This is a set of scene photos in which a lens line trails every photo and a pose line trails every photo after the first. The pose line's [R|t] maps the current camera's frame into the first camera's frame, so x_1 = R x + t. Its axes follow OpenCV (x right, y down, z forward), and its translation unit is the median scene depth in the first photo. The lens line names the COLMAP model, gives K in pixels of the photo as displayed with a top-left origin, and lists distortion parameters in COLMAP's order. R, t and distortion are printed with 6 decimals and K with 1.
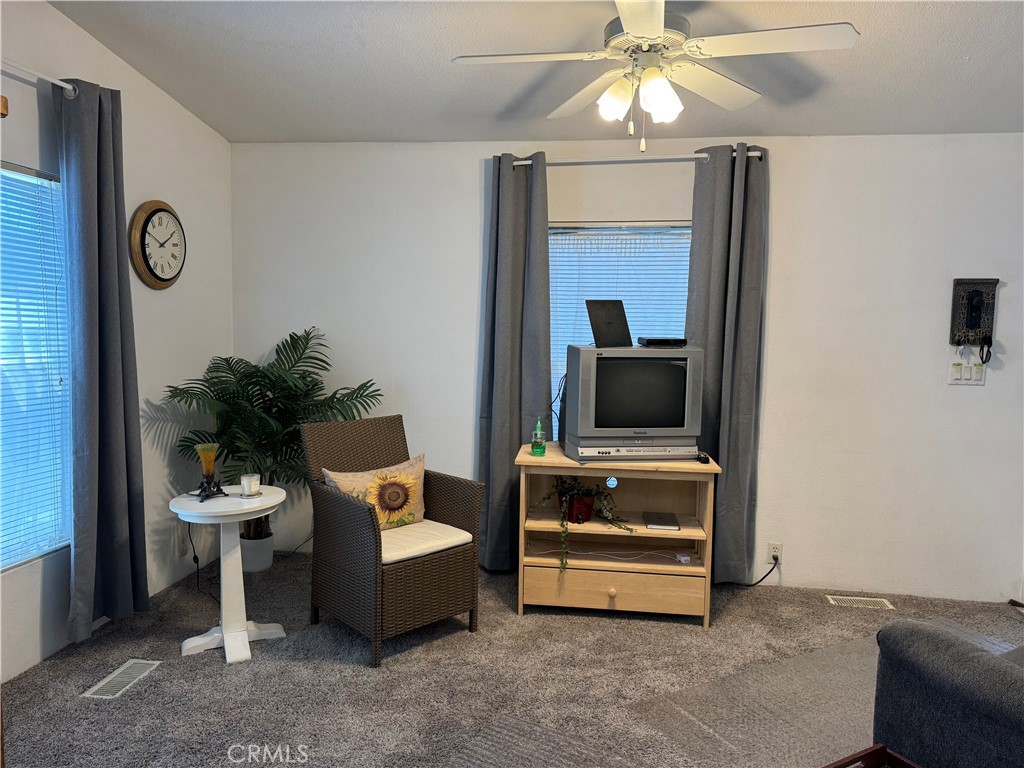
lens RADIAL K [[701.5, 0, 509.3], [0, 701.5, 385.2], [0, 0, 1]] dist [0.097009, -0.120782]
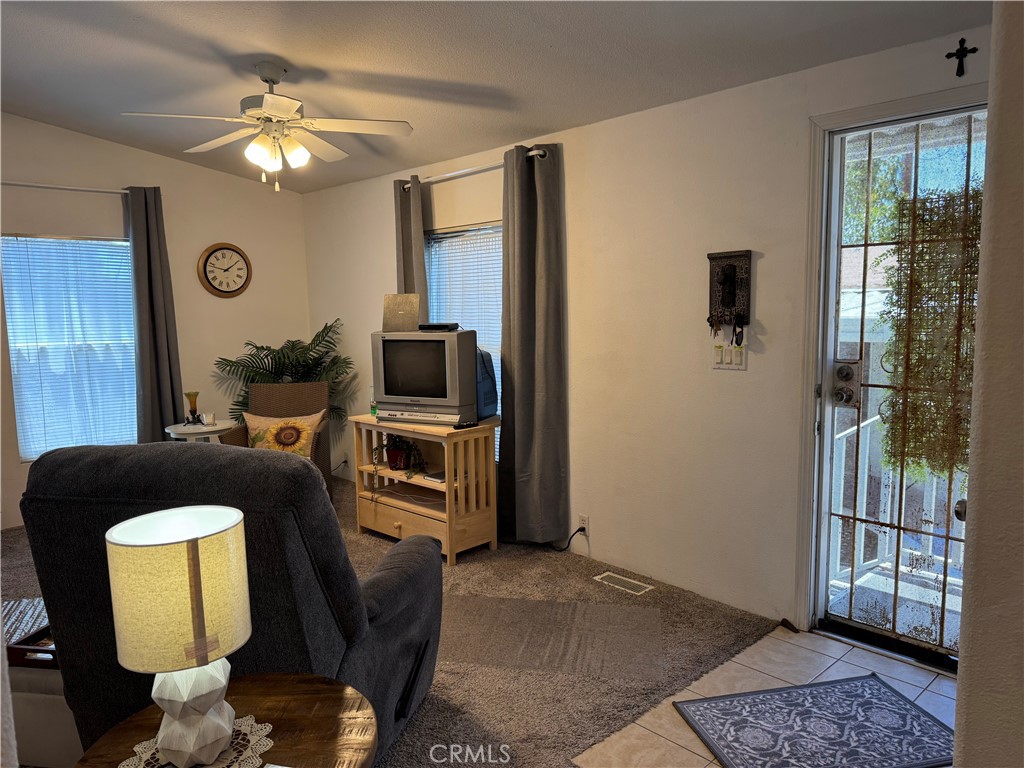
lens RADIAL K [[723.2, 0, 512.0], [0, 723.2, 384.0], [0, 0, 1]] dist [0.092344, -0.136608]
pose [[0.783875, 0.035417, -0.619907, 1.064367], [-0.025691, 0.999367, 0.024610, 0.002634], [0.620387, -0.003365, 0.784289, 0.106624]]
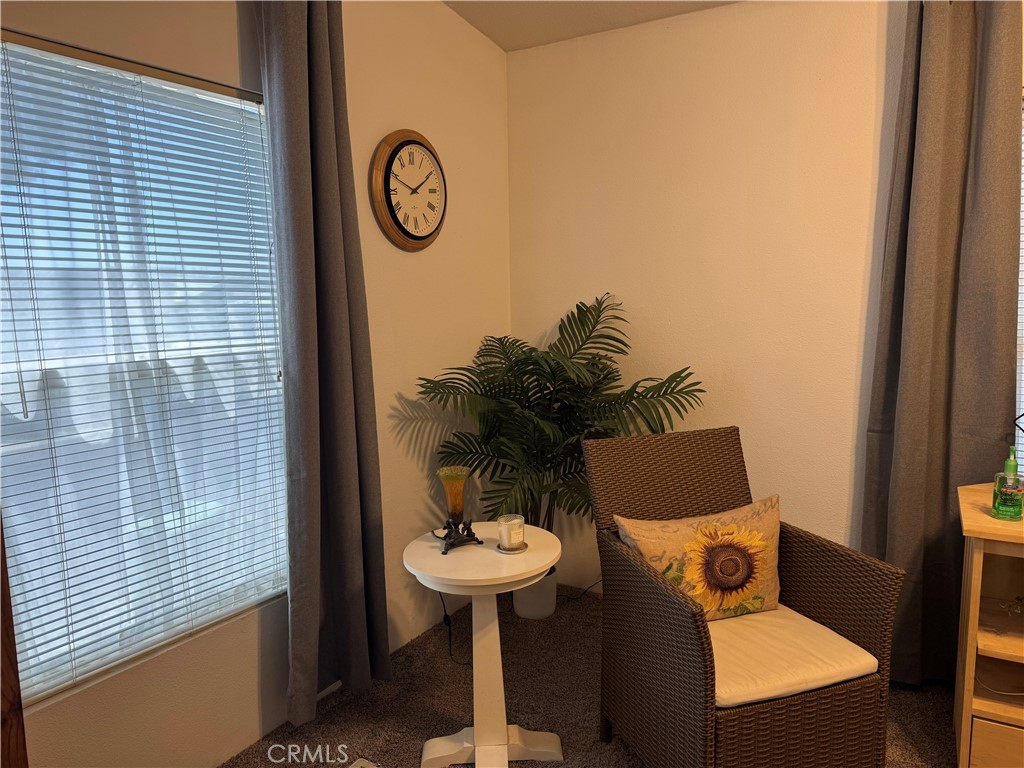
lens RADIAL K [[701.5, 0, 509.3], [0, 701.5, 385.2], [0, 0, 1]] dist [0.097009, -0.120782]
pose [[0.912155, 0.019361, -0.409387, -0.084940], [-0.000544, 0.998940, 0.046030, -0.025725], [0.409844, -0.041764, 0.911199, 0.353815]]
